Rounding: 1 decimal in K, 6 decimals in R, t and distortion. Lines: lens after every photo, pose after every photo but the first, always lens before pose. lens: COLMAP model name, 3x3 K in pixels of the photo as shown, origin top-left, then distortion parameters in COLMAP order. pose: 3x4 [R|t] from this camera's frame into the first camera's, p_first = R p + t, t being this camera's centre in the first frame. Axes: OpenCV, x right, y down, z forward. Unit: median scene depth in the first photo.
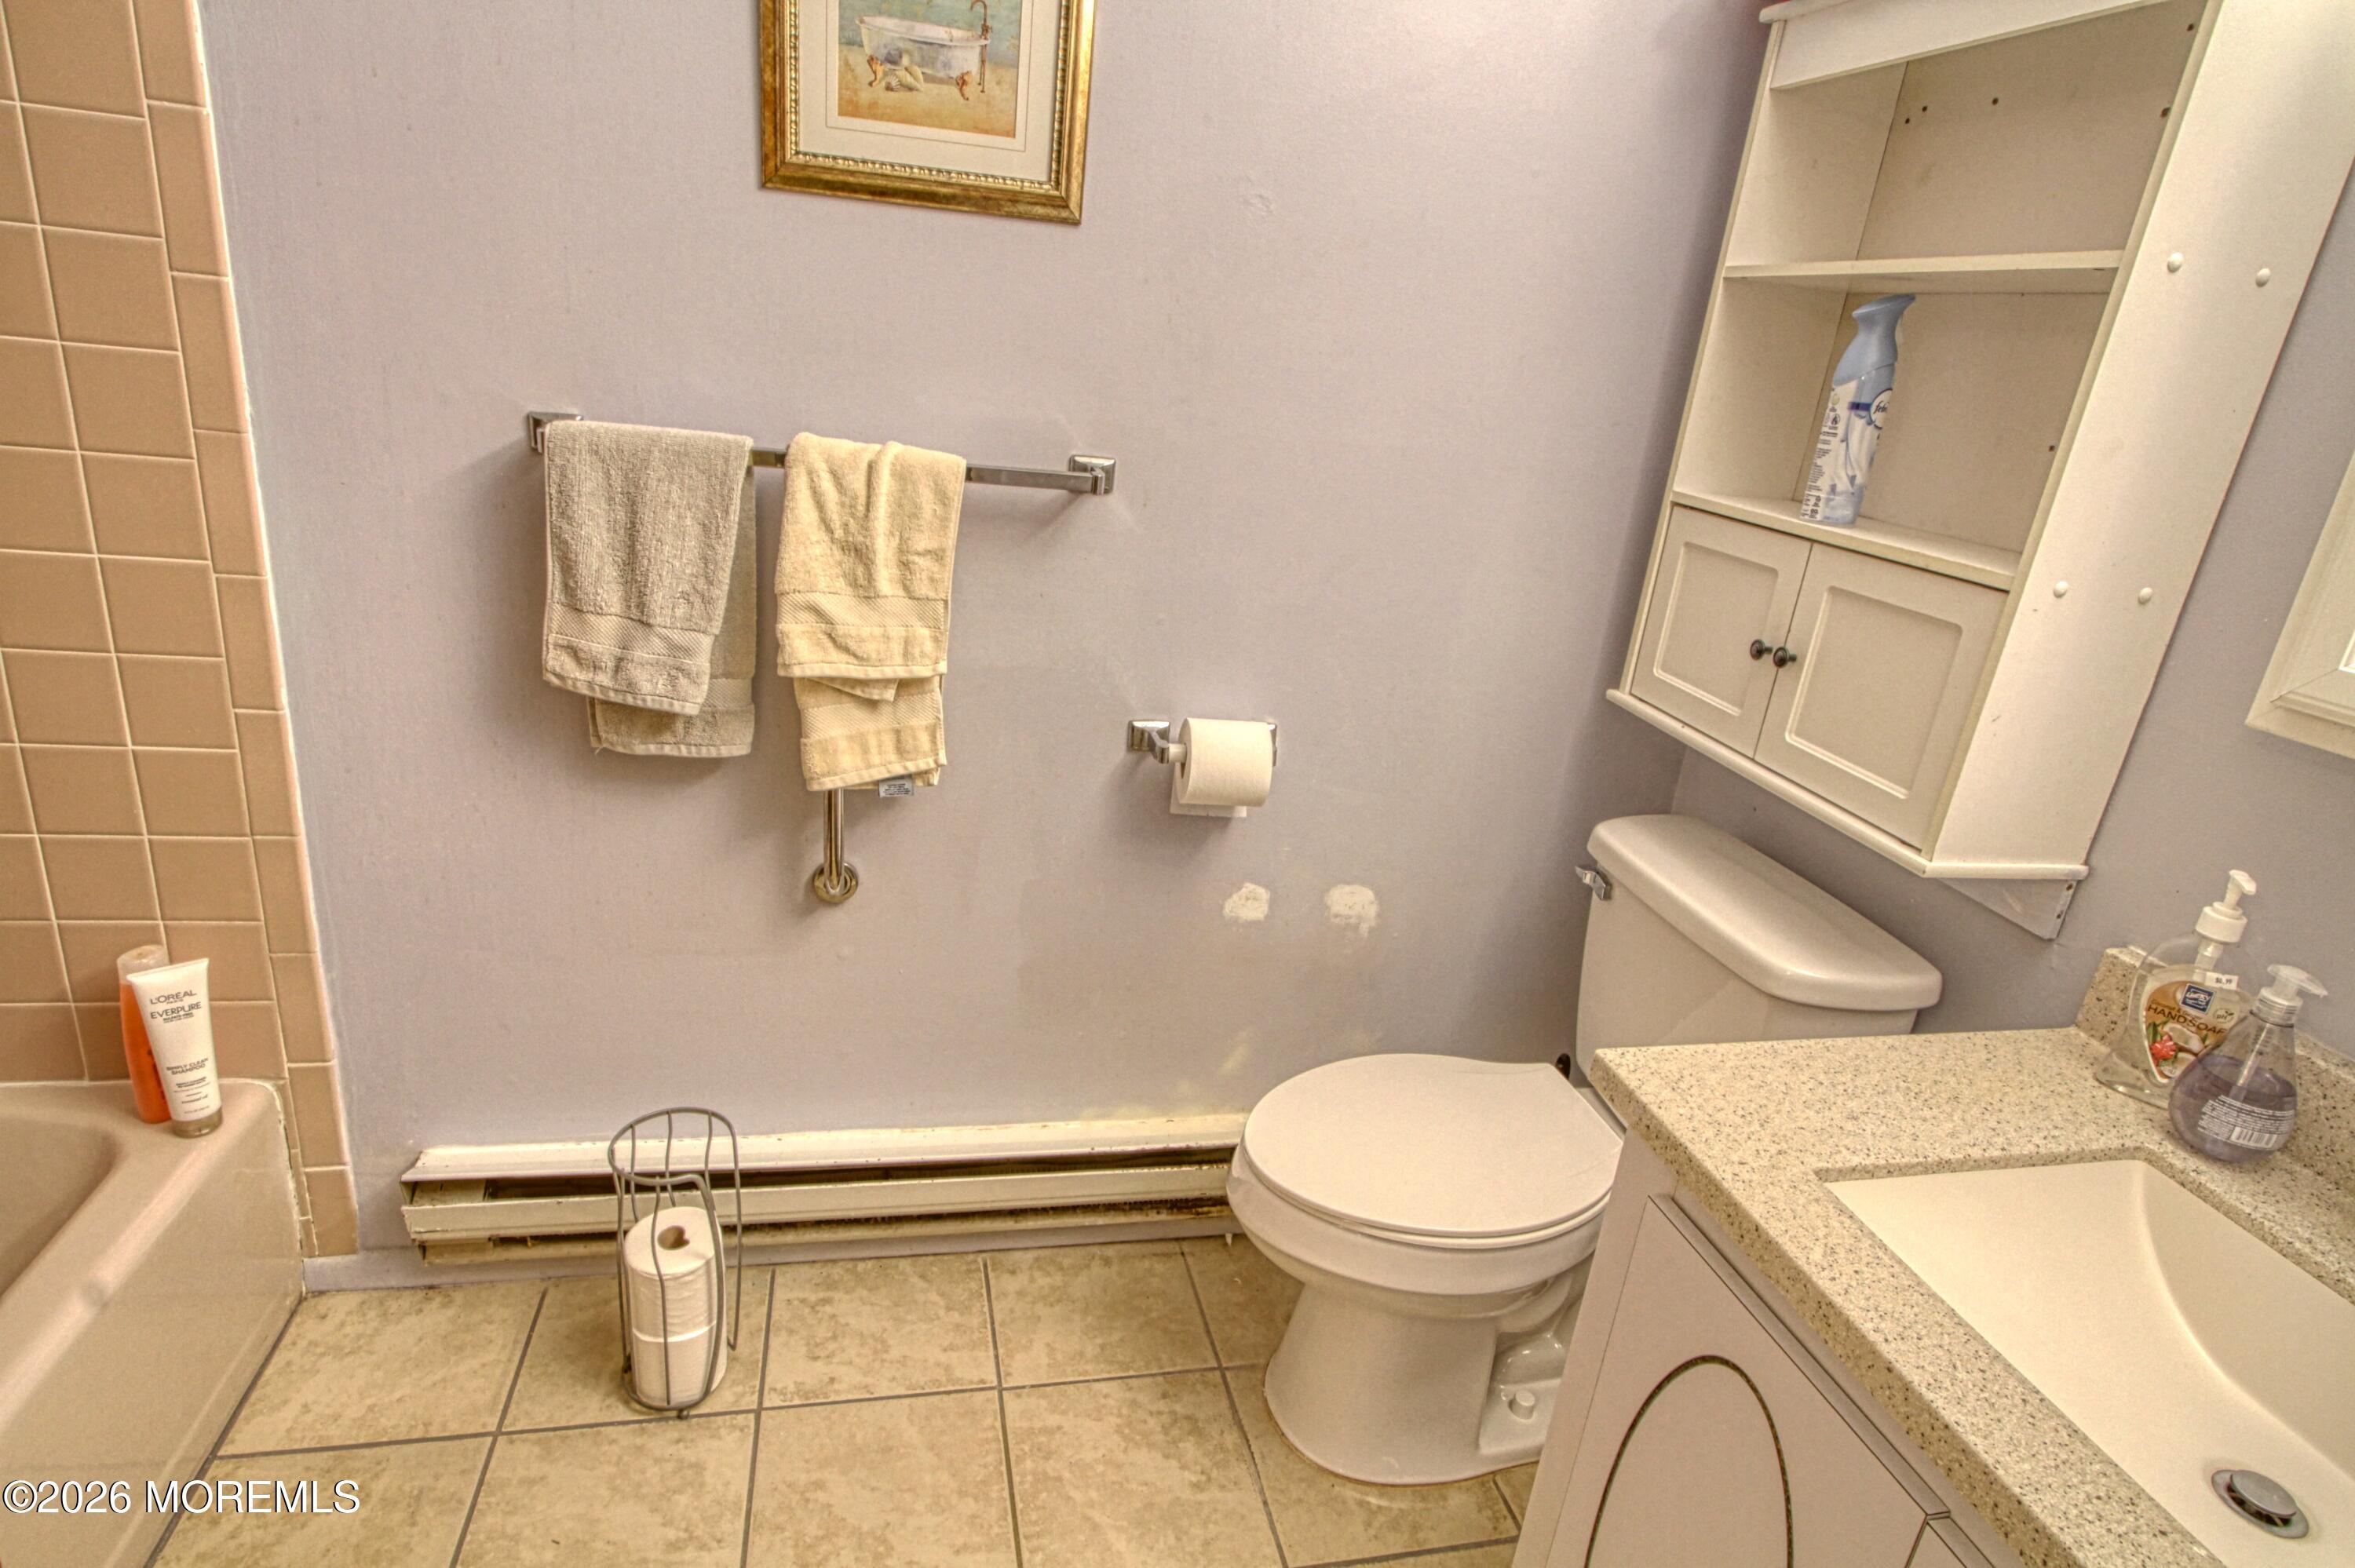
lens RADIAL K [[1251.1, 0, 1177.5], [0, 1251.1, 784.0], [0, 0, 1]] dist [-0.025489, 0.006283]
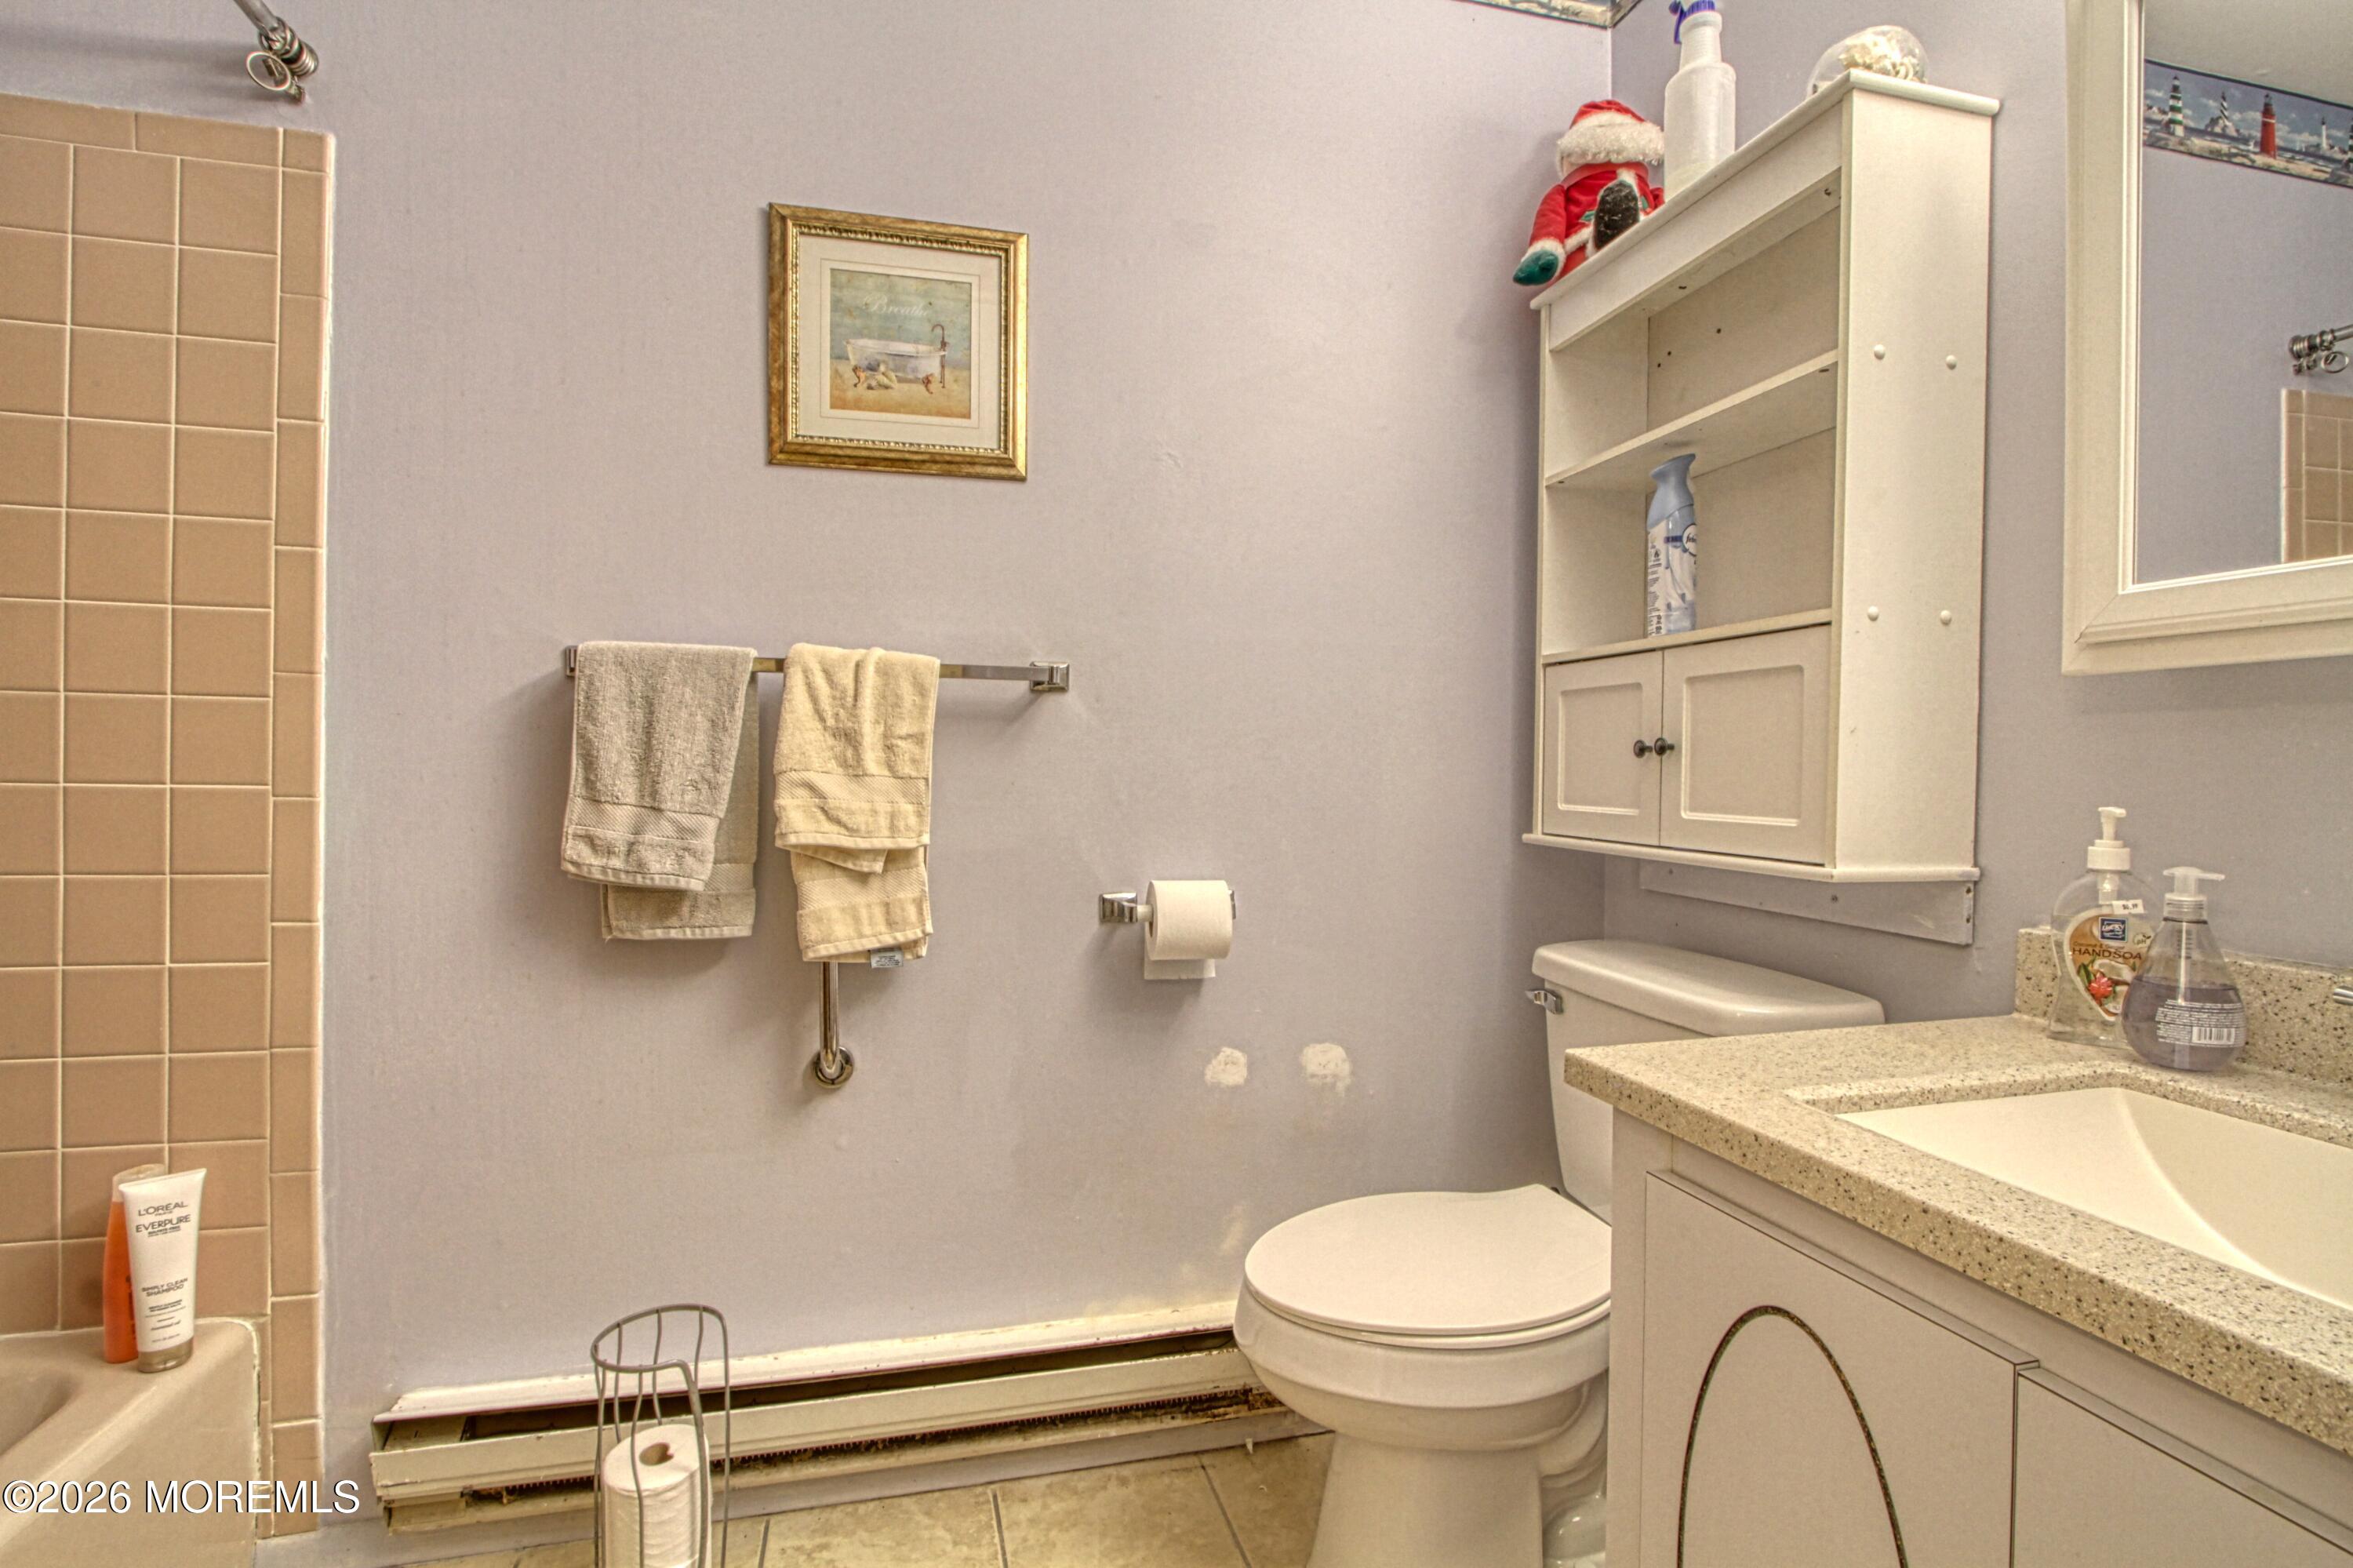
lens RADIAL K [[1093.4, 0, 1176.5], [0, 1093.4, 784.0], [0, 0, 1]] dist [-0.026169, 0.004236]
pose [[0.995153, -0.093035, 0.031864, 0.008397], [0.098340, 0.940744, -0.324546, 0.206834], [0.000218, 0.326107, 0.945333, 0.066897]]
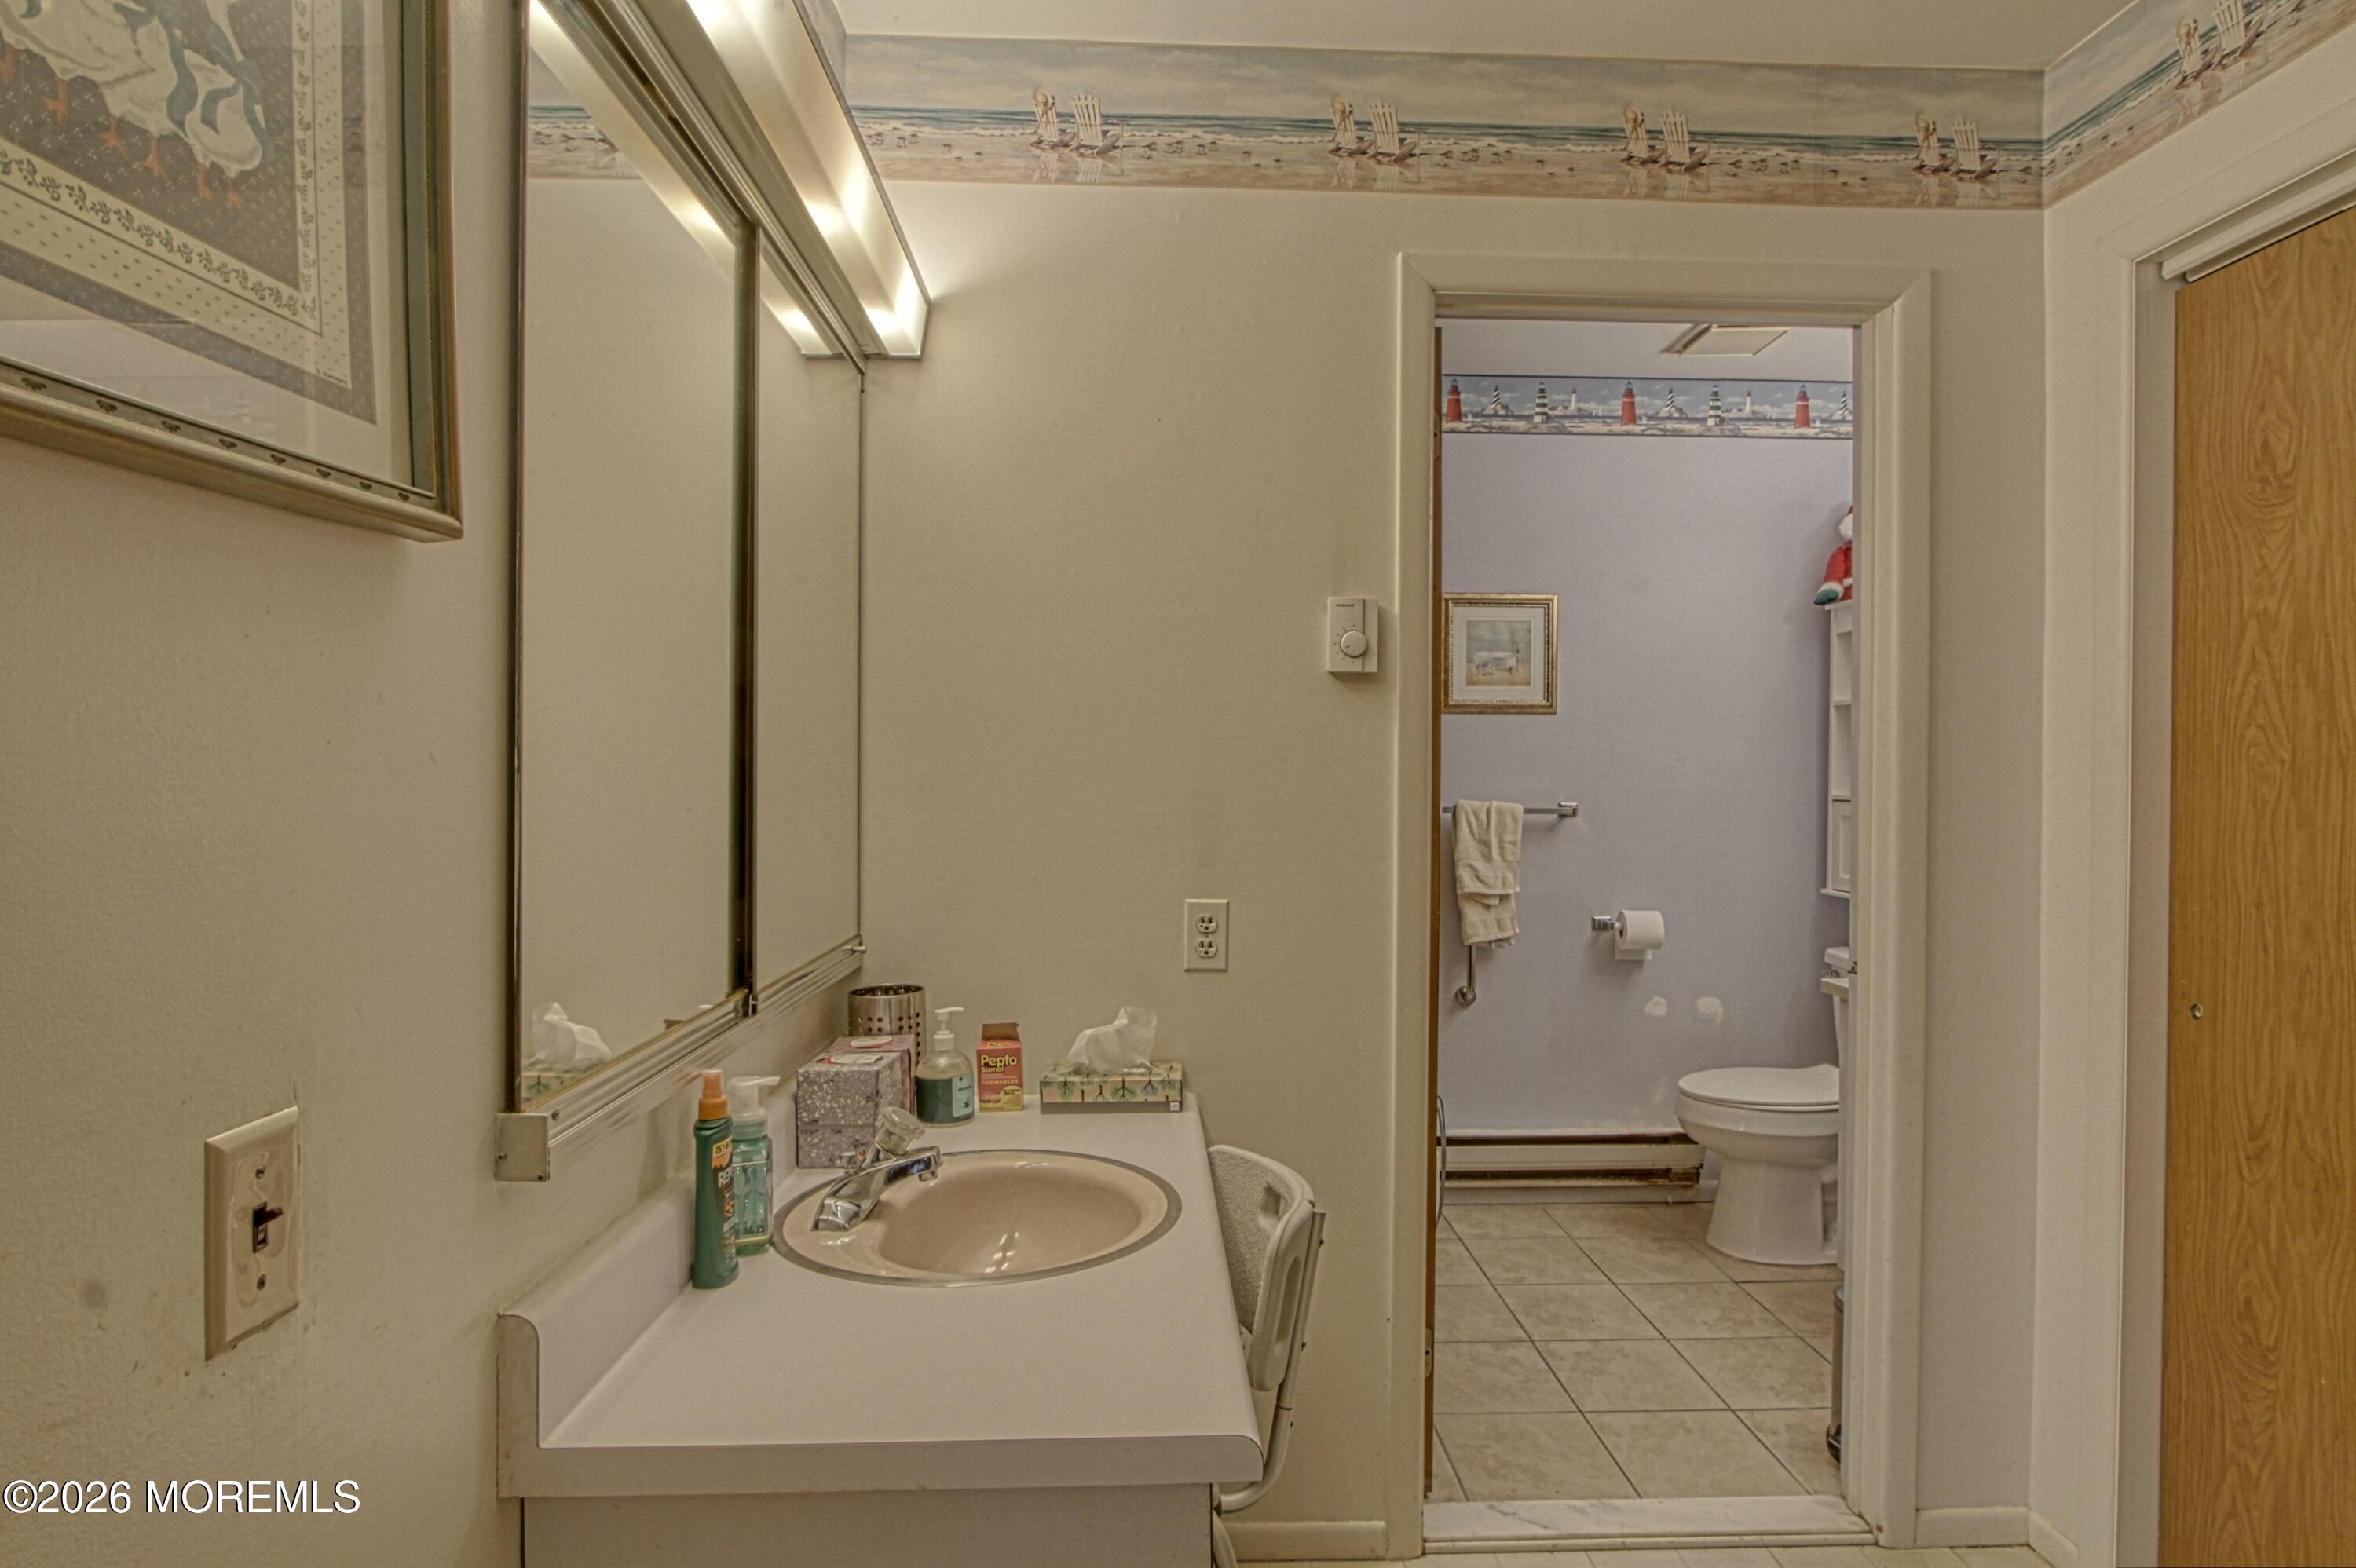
lens RADIAL K [[1251.7, 0, 1178.0], [0, 1251.7, 784.0], [0, 0, 1]] dist [-0.025489, 0.006283]
pose [[0.978602, -0.094021, -0.183027, -0.384420], [0.026349, 0.939437, -0.341708, 0.542518], [0.204070, 0.329574, 0.921812, -1.477683]]
